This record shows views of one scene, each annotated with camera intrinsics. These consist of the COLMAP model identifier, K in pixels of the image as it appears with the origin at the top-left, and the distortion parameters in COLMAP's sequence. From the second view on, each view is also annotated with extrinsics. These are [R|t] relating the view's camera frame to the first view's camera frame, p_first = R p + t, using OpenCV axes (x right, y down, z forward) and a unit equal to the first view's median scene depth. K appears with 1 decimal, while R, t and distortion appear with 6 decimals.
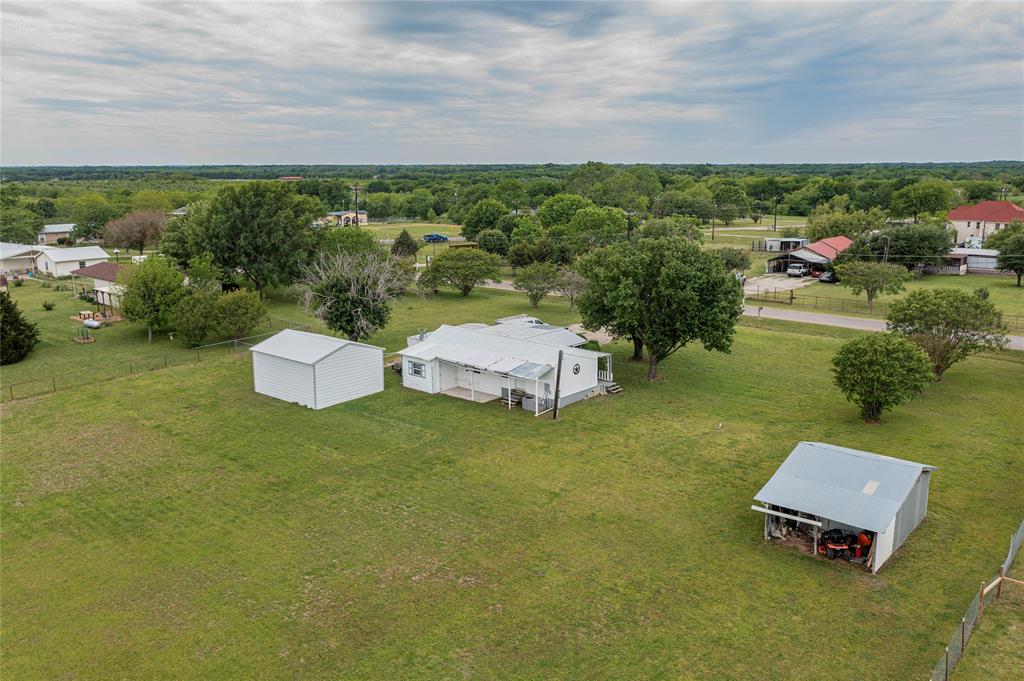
lens RADIAL K [[809.3, 0, 483.1], [0, 809.3, 339.3], [0, 0, 1]] dist [-0.007775, -0.005133]
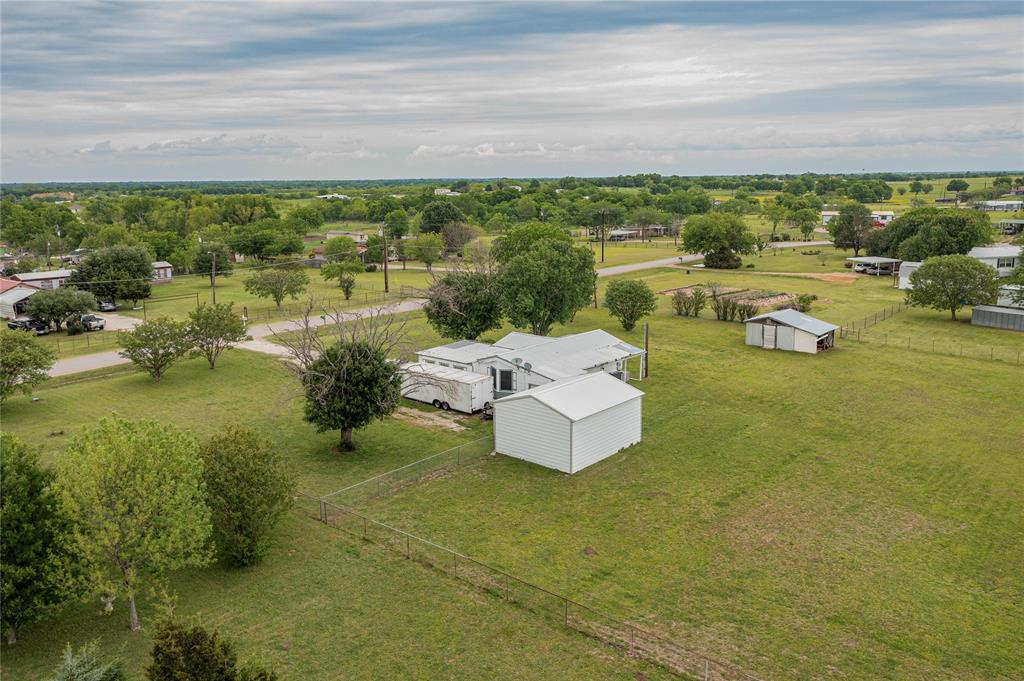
lens RADIAL K [[802.1, 0, 515.0], [0, 802.1, 357.8], [0, 0, 1]] dist [-0.004213, -0.001376]
pose [[-0.024627, -0.207250, 0.977978, -1.142746], [0.220327, 0.953095, 0.207525, -0.241337], [-0.975115, 0.220585, 0.022191, 1.141821]]
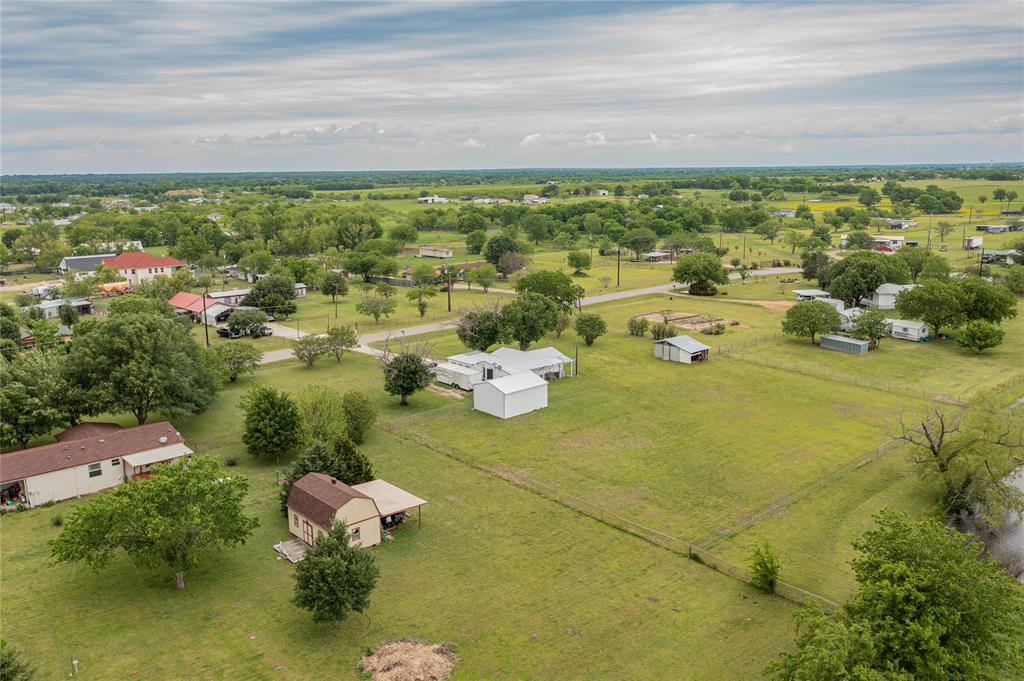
lens RADIAL K [[802.1, 0, 515.0], [0, 802.1, 357.8], [0, 0, 1]] dist [-0.004213, -0.001376]
pose [[0.099783, -0.216291, 0.971216, -2.097904], [0.216844, 0.957354, 0.190925, -0.413739], [-0.971093, 0.191552, 0.142429, 0.812463]]
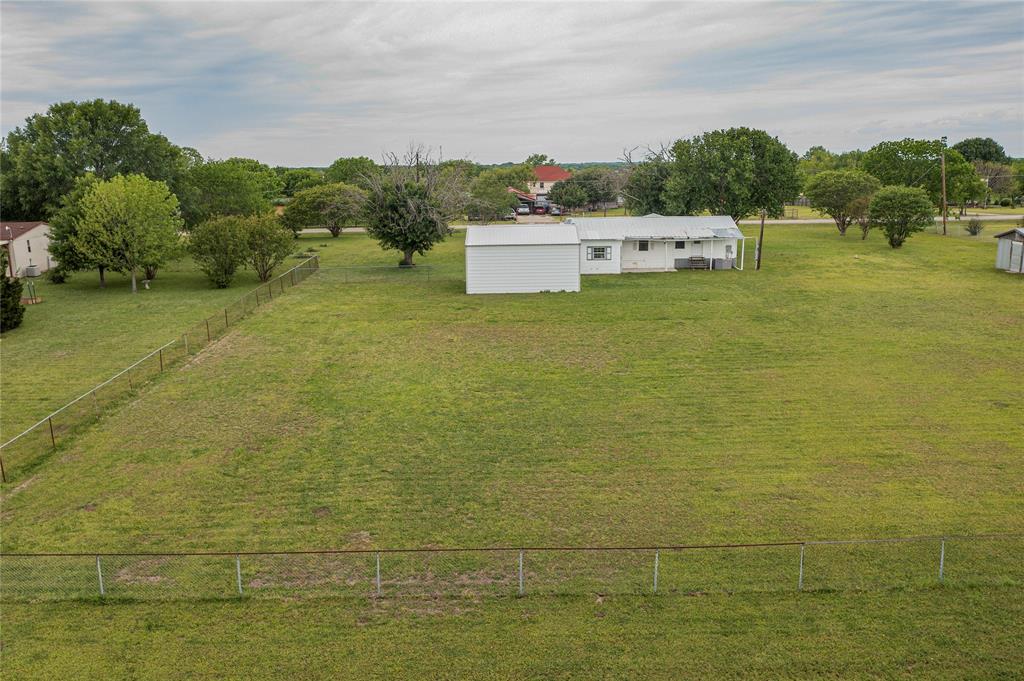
lens RADIAL K [[802.1, 0, 515.0], [0, 802.1, 357.8], [0, 0, 1]] dist [-0.004213, -0.001376]
pose [[0.743049, -0.155165, 0.651001, -0.933665], [0.144639, 0.986994, 0.070158, 0.090501], [-0.653420, 0.042029, 0.755828, 0.341987]]
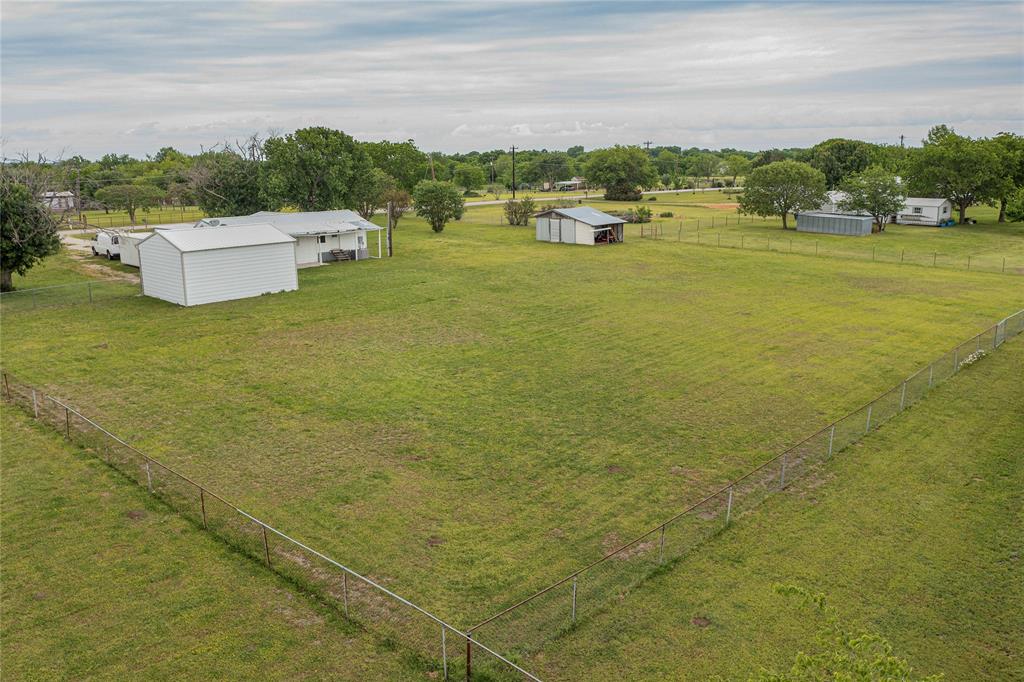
lens RADIAL K [[802.1, 0, 515.0], [0, 802.1, 358.3], [0, 0, 1]] dist [-0.004213, -0.001376]
pose [[0.019270, -0.231357, 0.972678, -1.176796], [0.219051, 0.950199, 0.221671, 0.011722], [-0.975523, 0.208795, 0.068989, 0.729462]]
